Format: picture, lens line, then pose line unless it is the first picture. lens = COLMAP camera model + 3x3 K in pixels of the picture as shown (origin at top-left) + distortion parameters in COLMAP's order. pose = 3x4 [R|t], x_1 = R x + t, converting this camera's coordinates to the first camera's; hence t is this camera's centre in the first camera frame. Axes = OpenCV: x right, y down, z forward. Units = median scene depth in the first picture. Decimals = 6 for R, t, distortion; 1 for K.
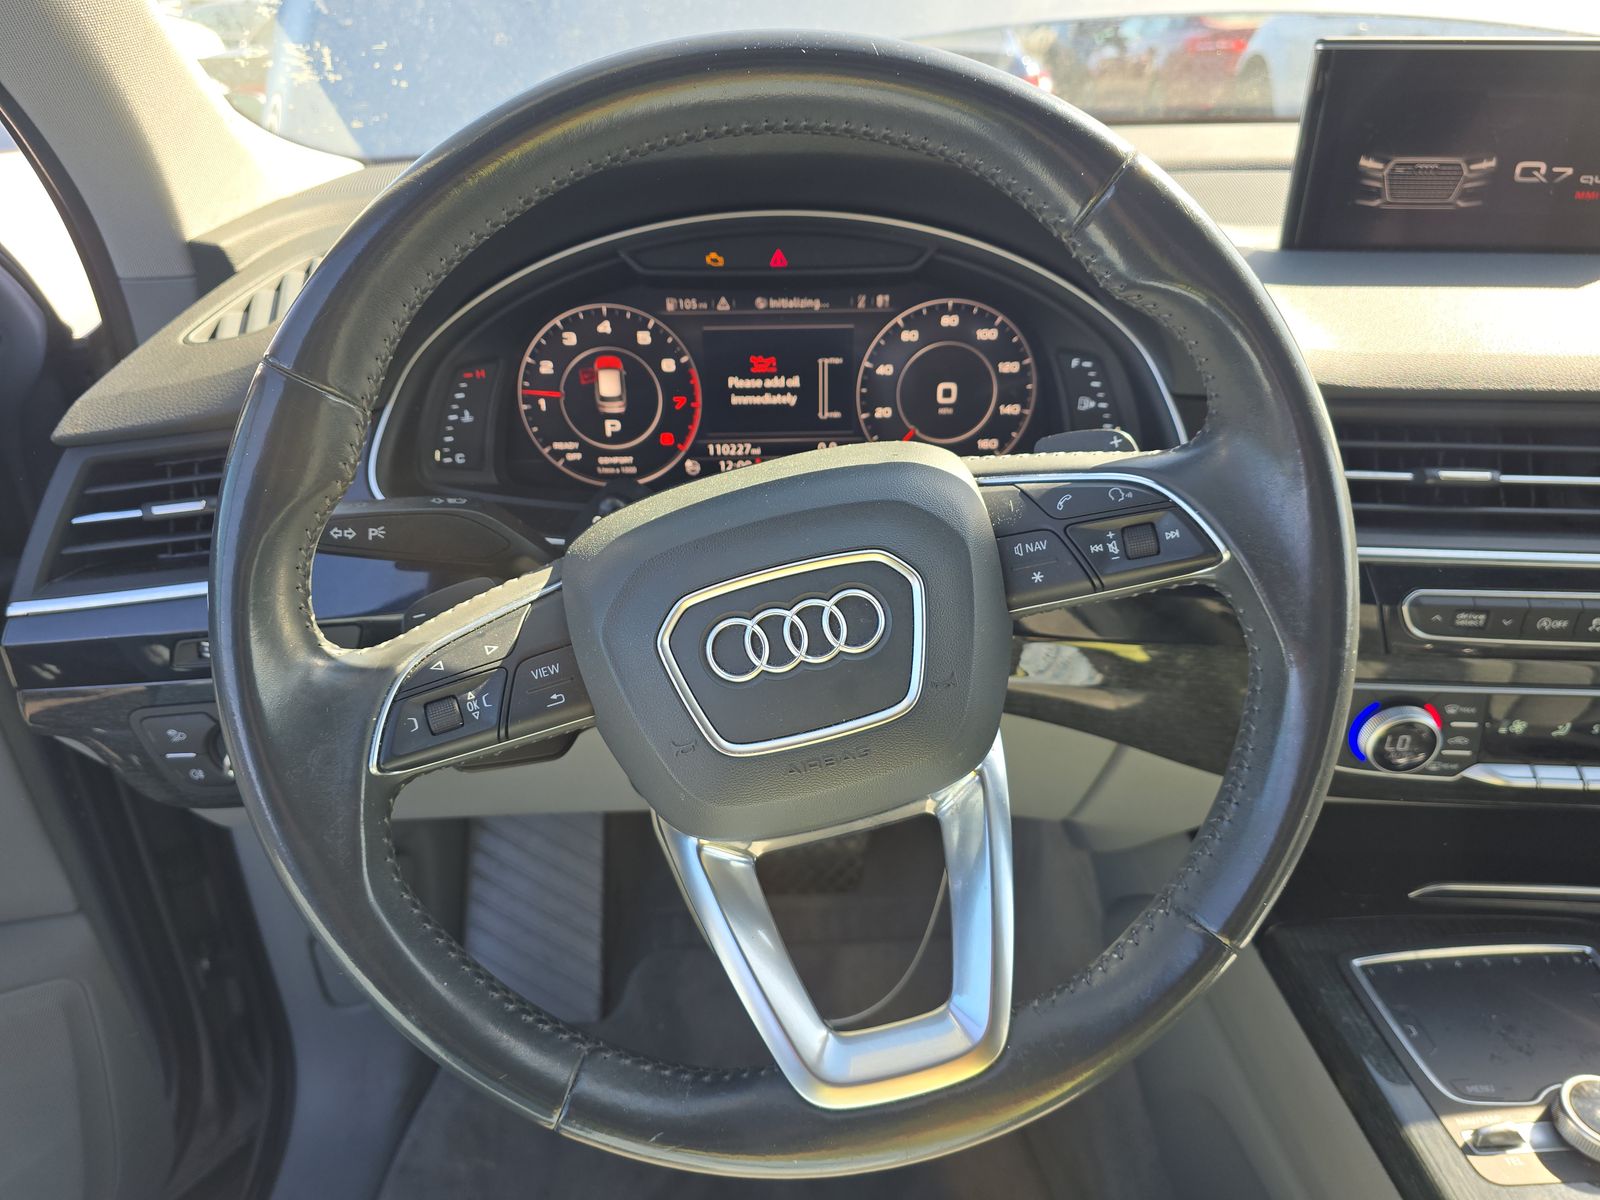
lens RADIAL K [[1048.1, 0, 798.7], [0, 1048.1, 679.3], [0, 0, 1]] dist [0.046043, -0.030689]
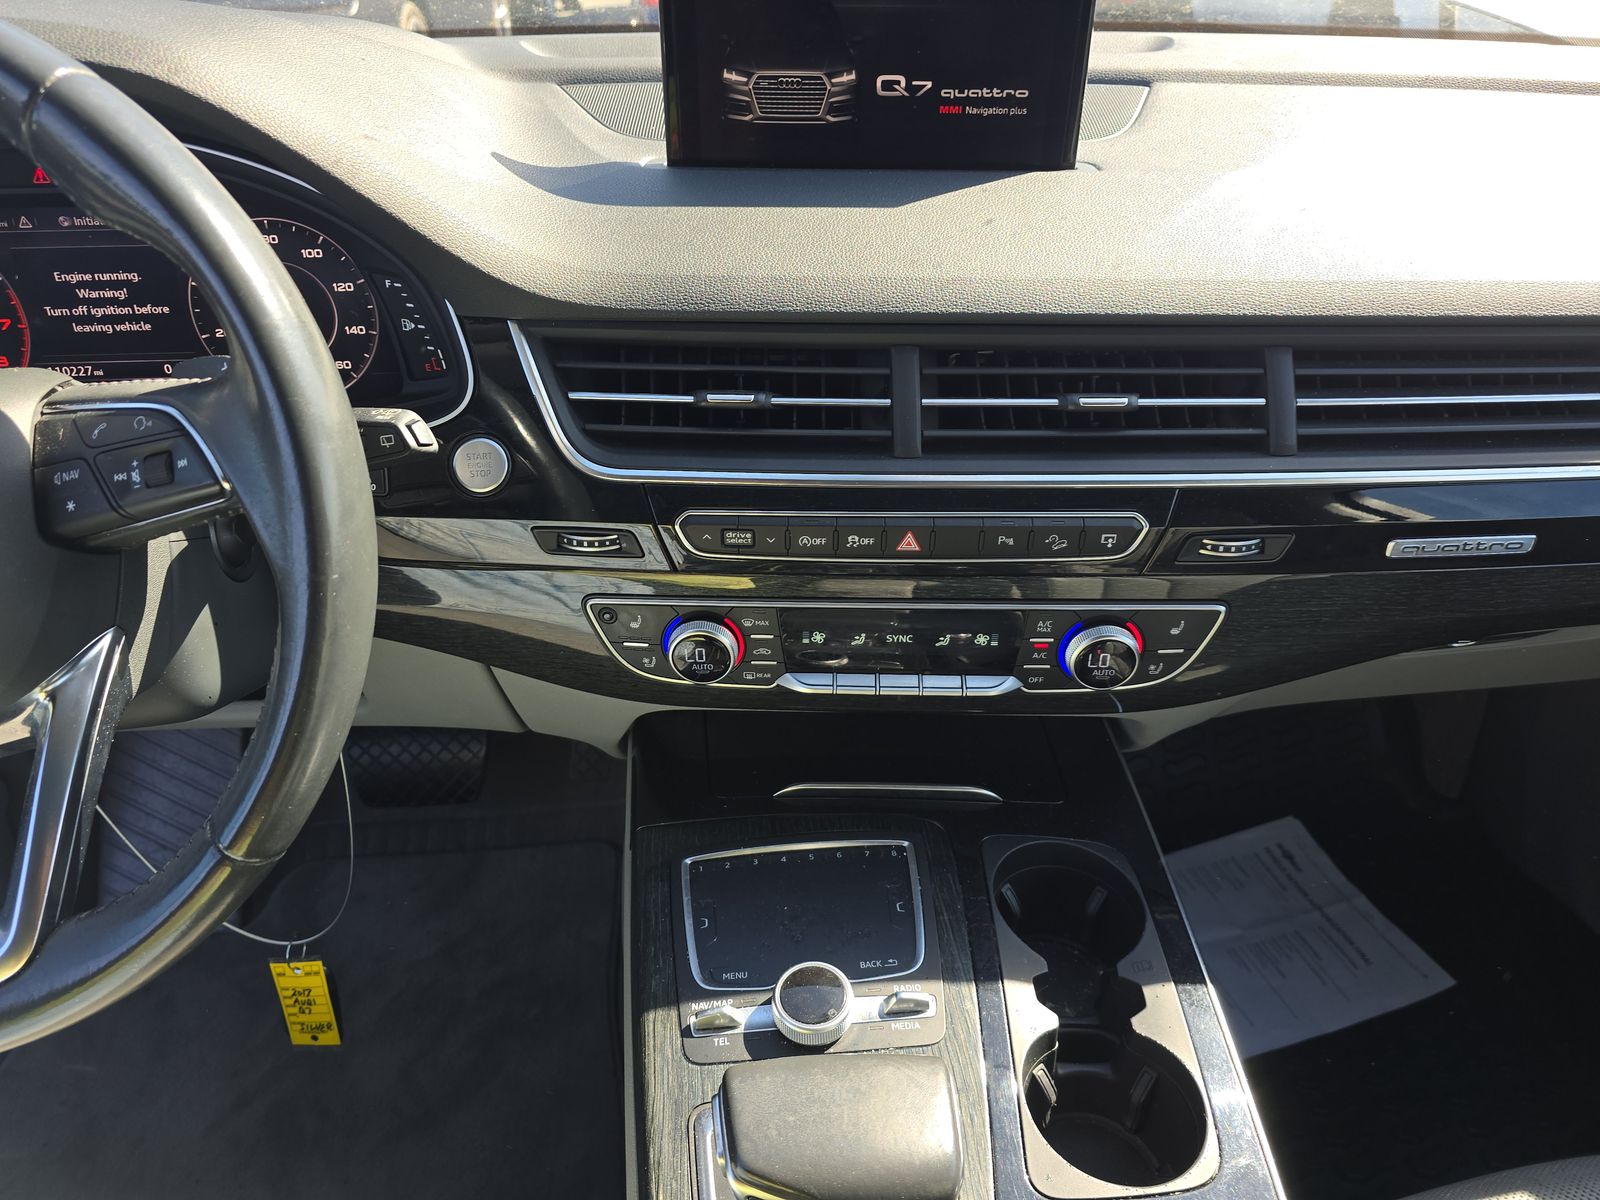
lens RADIAL K [[1048.1, 0, 798.7], [0, 1048.1, 679.3], [0, 0, 1]] dist [0.046043, -0.030689]
pose [[0.999737, -0.014930, 0.017379, 0.617372], [0.013385, 0.996220, 0.085823, -0.004458], [-0.018595, -0.085568, 0.996159, -0.047753]]
